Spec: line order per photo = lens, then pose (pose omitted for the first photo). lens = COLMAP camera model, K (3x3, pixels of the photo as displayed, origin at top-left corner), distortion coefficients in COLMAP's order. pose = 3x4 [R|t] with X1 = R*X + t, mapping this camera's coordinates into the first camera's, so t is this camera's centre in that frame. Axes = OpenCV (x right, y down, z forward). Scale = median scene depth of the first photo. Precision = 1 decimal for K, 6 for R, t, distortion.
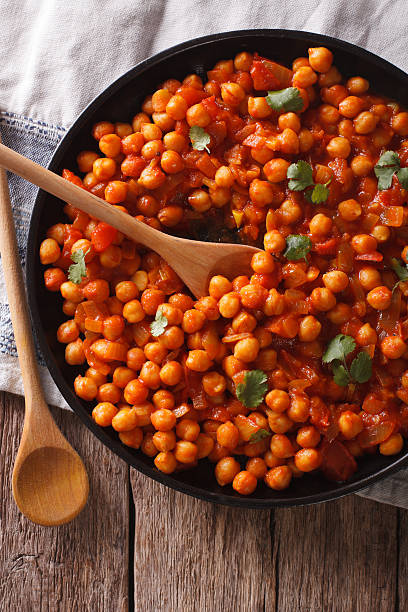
lens RADIAL K [[1447.7, 0, 204.0], [0, 1447.7, 306.0], [0, 0, 1]] dist [-0.111677, -0.173521]
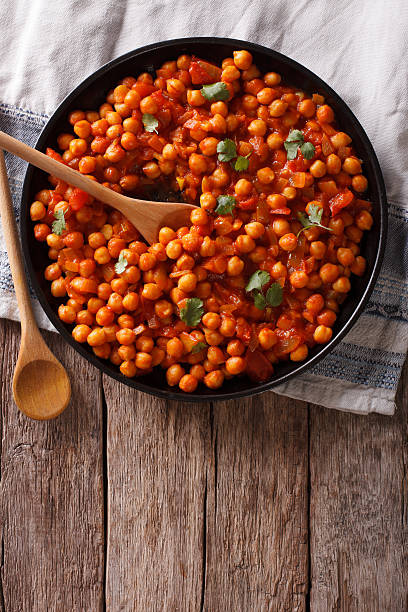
lens RADIAL K [[1447.7, 0, 204.0], [0, 1447.7, 306.0], [0, 0, 1]] dist [-0.111677, -0.173521]
pose [[0.999825, -0.016636, 0.008512, 0.030854], [0.016350, 0.999335, 0.032594, 0.008014], [-0.009048, -0.032449, 0.999432, -0.307595]]
